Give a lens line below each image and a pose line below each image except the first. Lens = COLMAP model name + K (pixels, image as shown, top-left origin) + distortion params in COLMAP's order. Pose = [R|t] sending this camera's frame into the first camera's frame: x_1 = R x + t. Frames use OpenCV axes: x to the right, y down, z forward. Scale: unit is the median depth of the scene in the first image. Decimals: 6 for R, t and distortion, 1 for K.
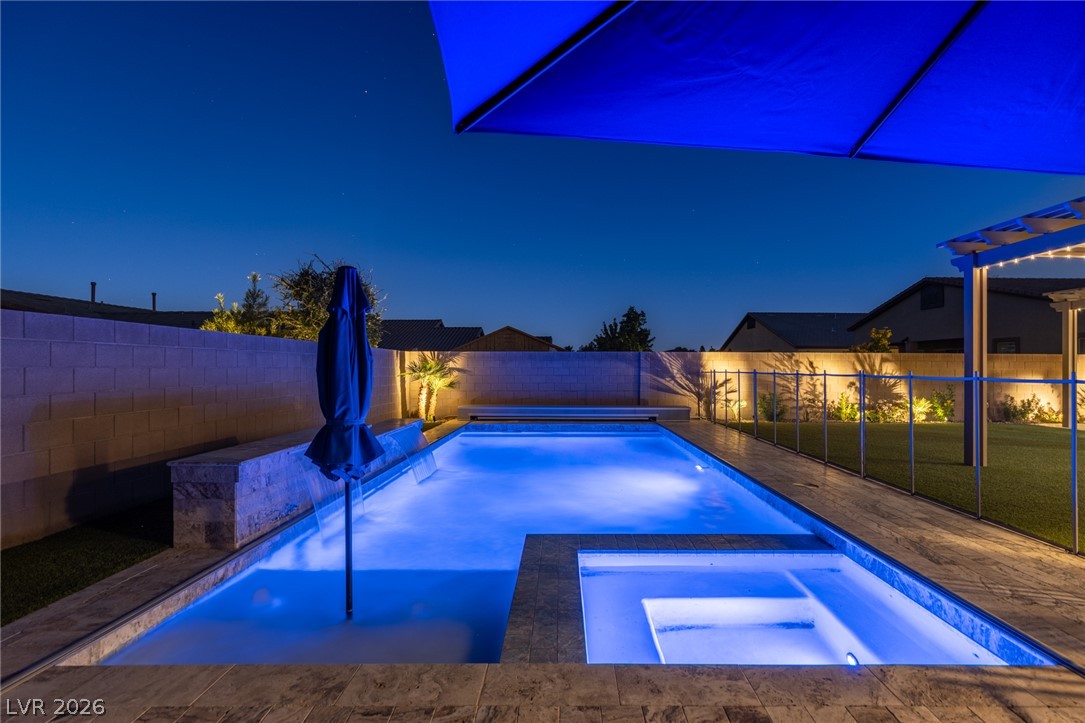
lens RADIAL K [[558.9, 0, 542.5], [0, 558.9, 361.5], [0, 0, 1]] dist [-0.000058, -0.000083]
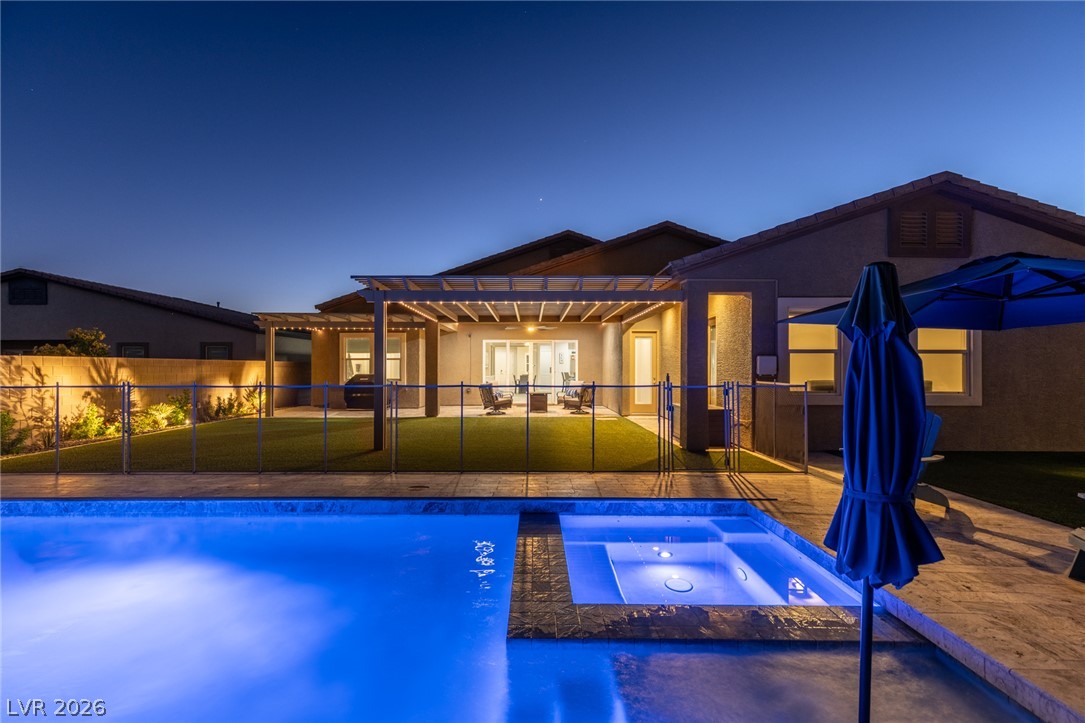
lens RADIAL K [[500.0, 0, 542.5], [0, 500.0, 361.5], [0, 0, 1]] dist [-0.000821, -0.000378]
pose [[-0.036099, 0.002282, 0.999346, -0.223389], [-0.007379, 0.999970, -0.002550, -0.011990], [-0.999321, -0.007466, -0.036081, 0.342658]]
